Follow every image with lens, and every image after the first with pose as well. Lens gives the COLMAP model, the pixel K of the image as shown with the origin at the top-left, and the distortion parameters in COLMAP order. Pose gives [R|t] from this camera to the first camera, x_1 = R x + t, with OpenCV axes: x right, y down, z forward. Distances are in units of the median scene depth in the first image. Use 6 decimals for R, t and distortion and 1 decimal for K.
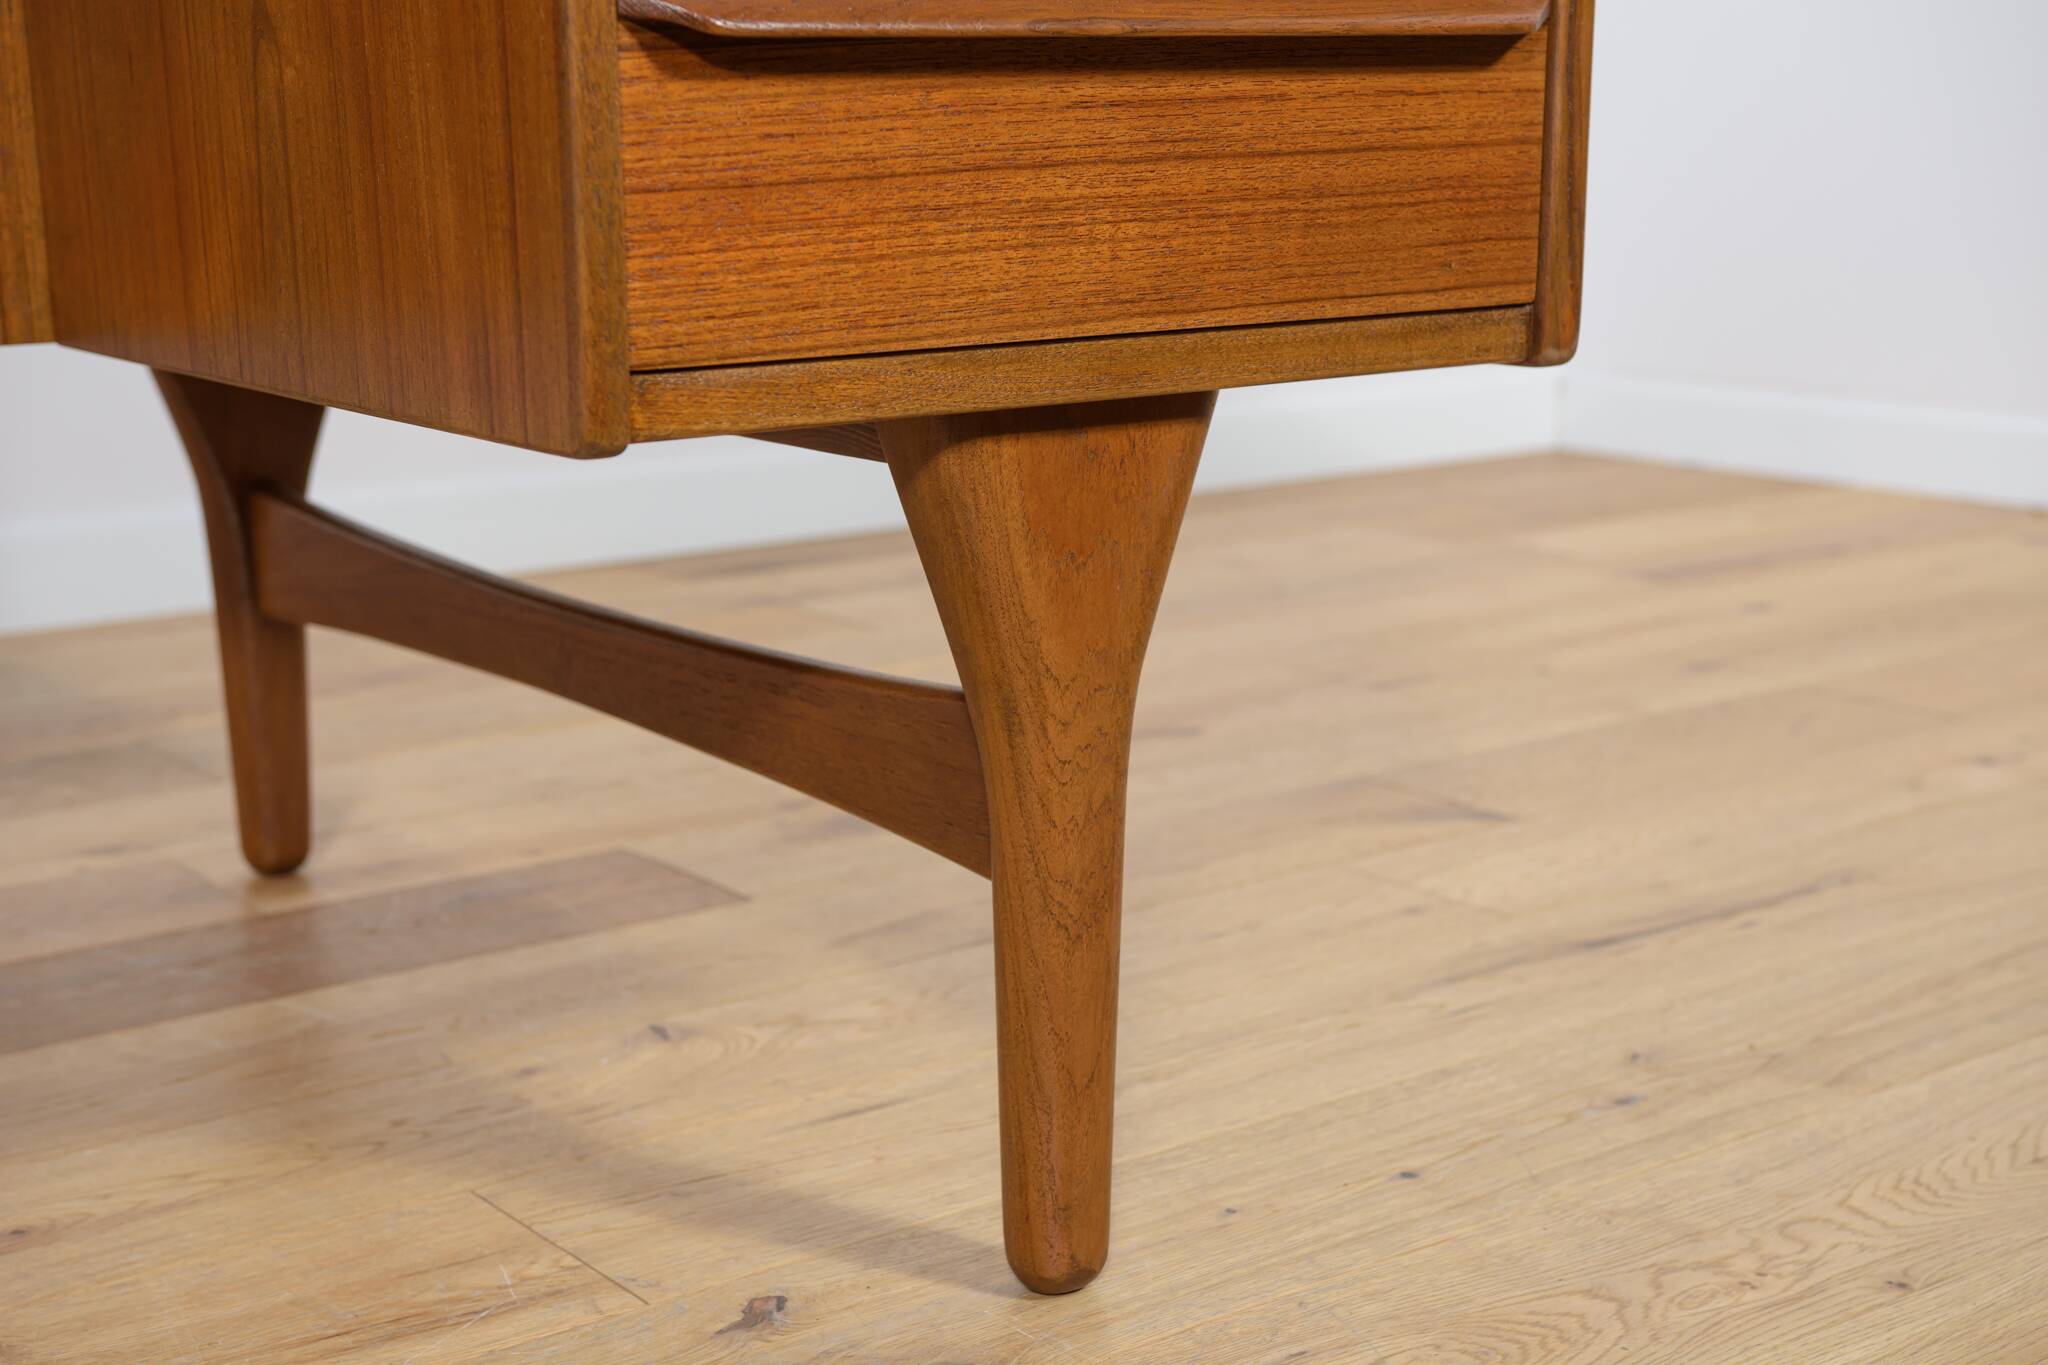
lens RADIAL K [[2958.4, 0, 1026.5], [0, 2958.4, 687.3], [0, 0, 1]] dist [0.081288, 0.112765]
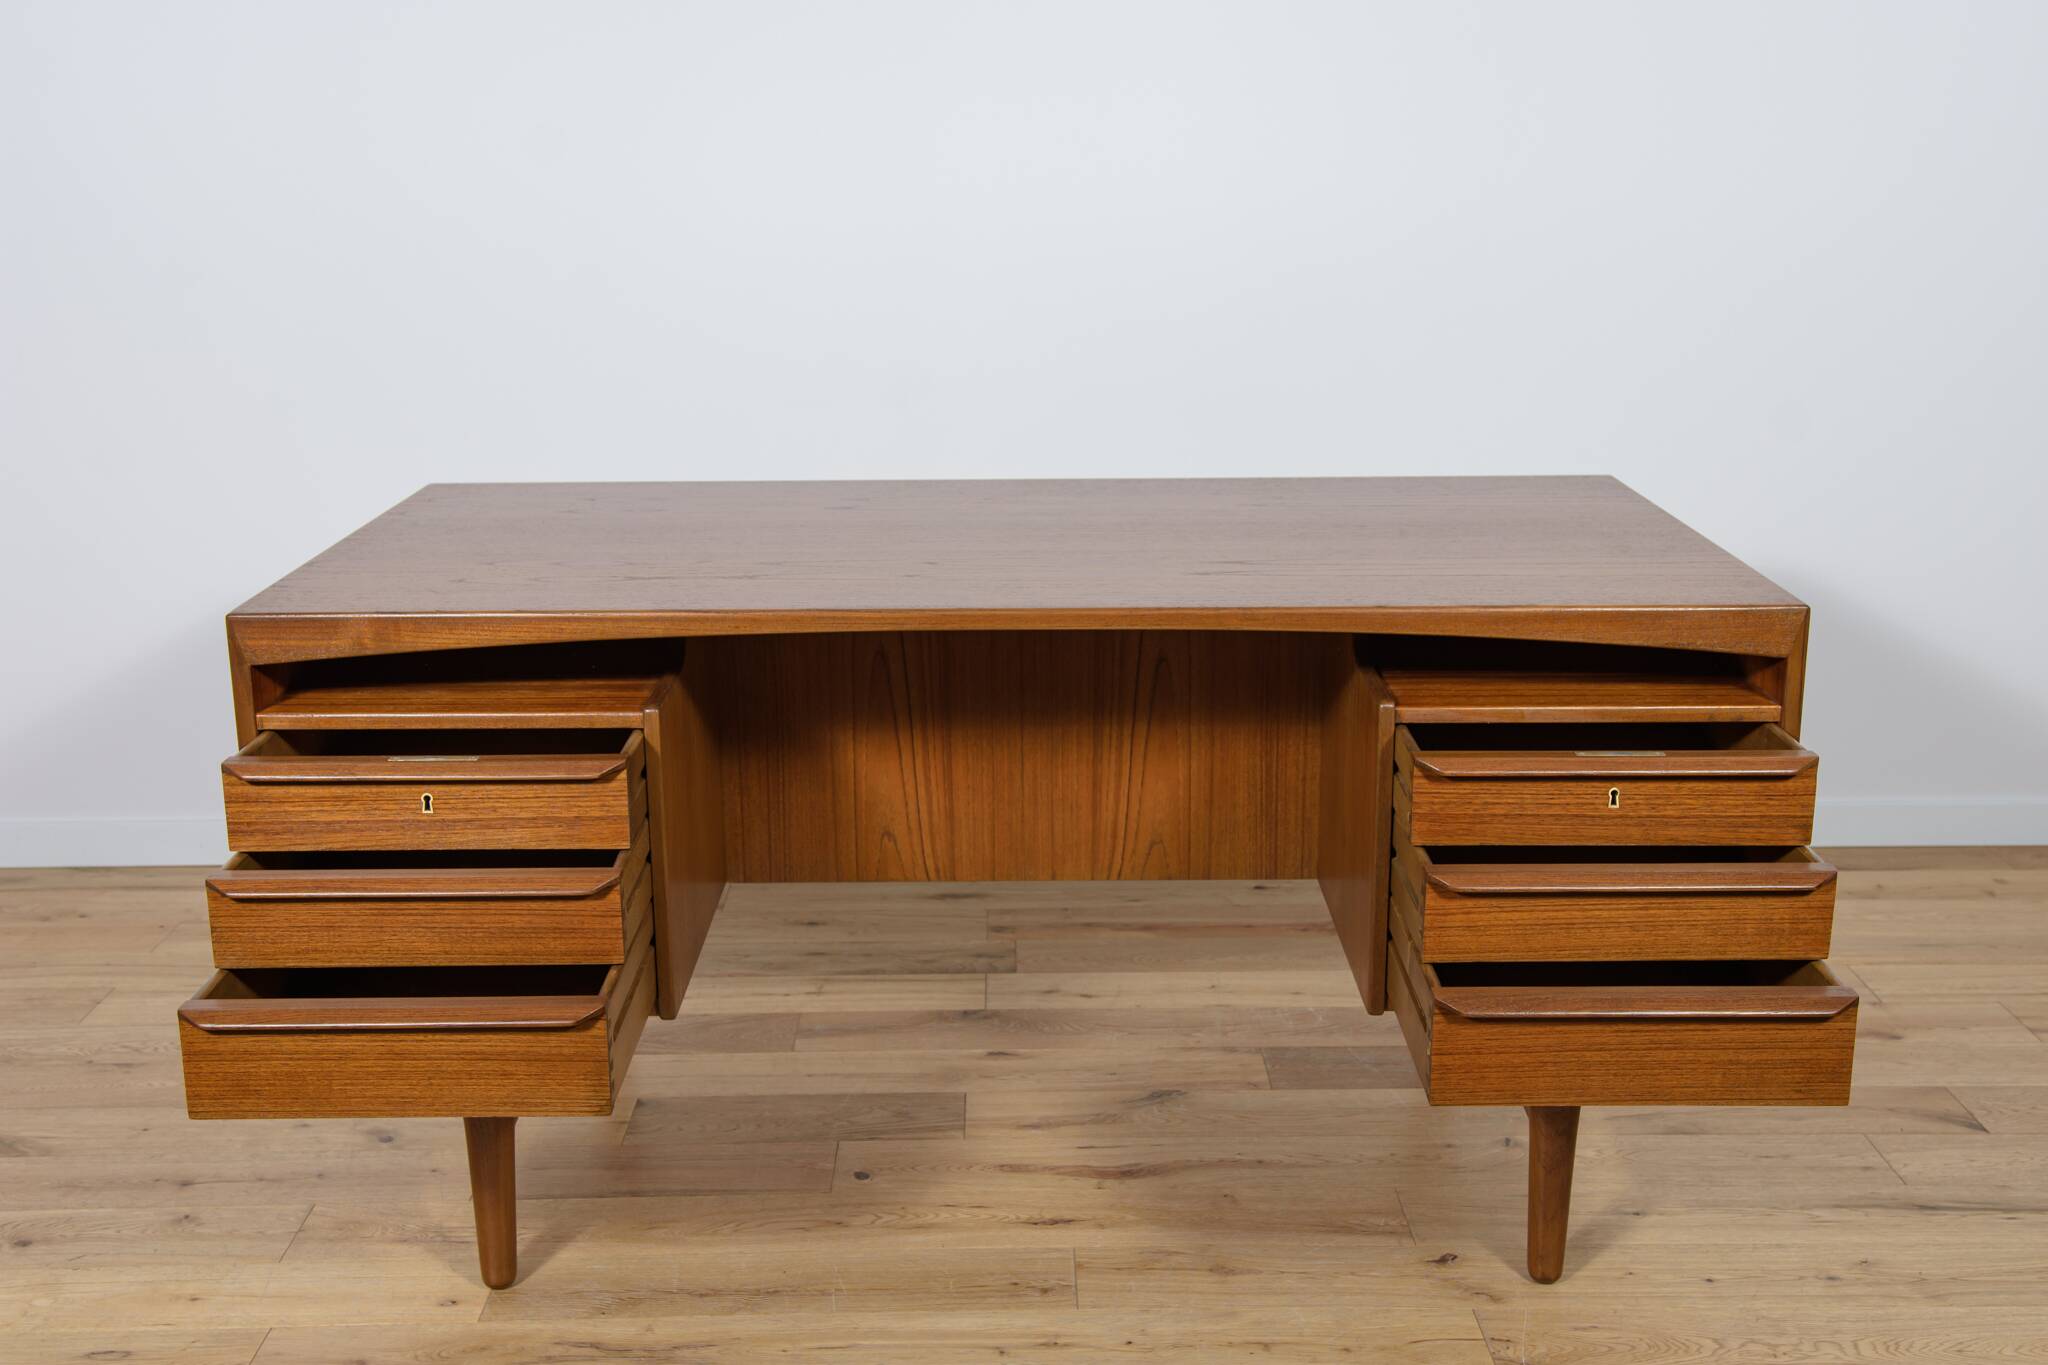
lens RADIAL K [[2302.8, 0, 1026.8], [0, 2302.8, 682.2], [0, 0, 1]] dist [0.021201, 0.065407]
pose [[0.795038, 0.152102, -0.587180, 0.850704], [-0.125173, 0.988354, 0.086538, -0.516310], [0.593504, 0.004699, 0.804817, -1.150965]]
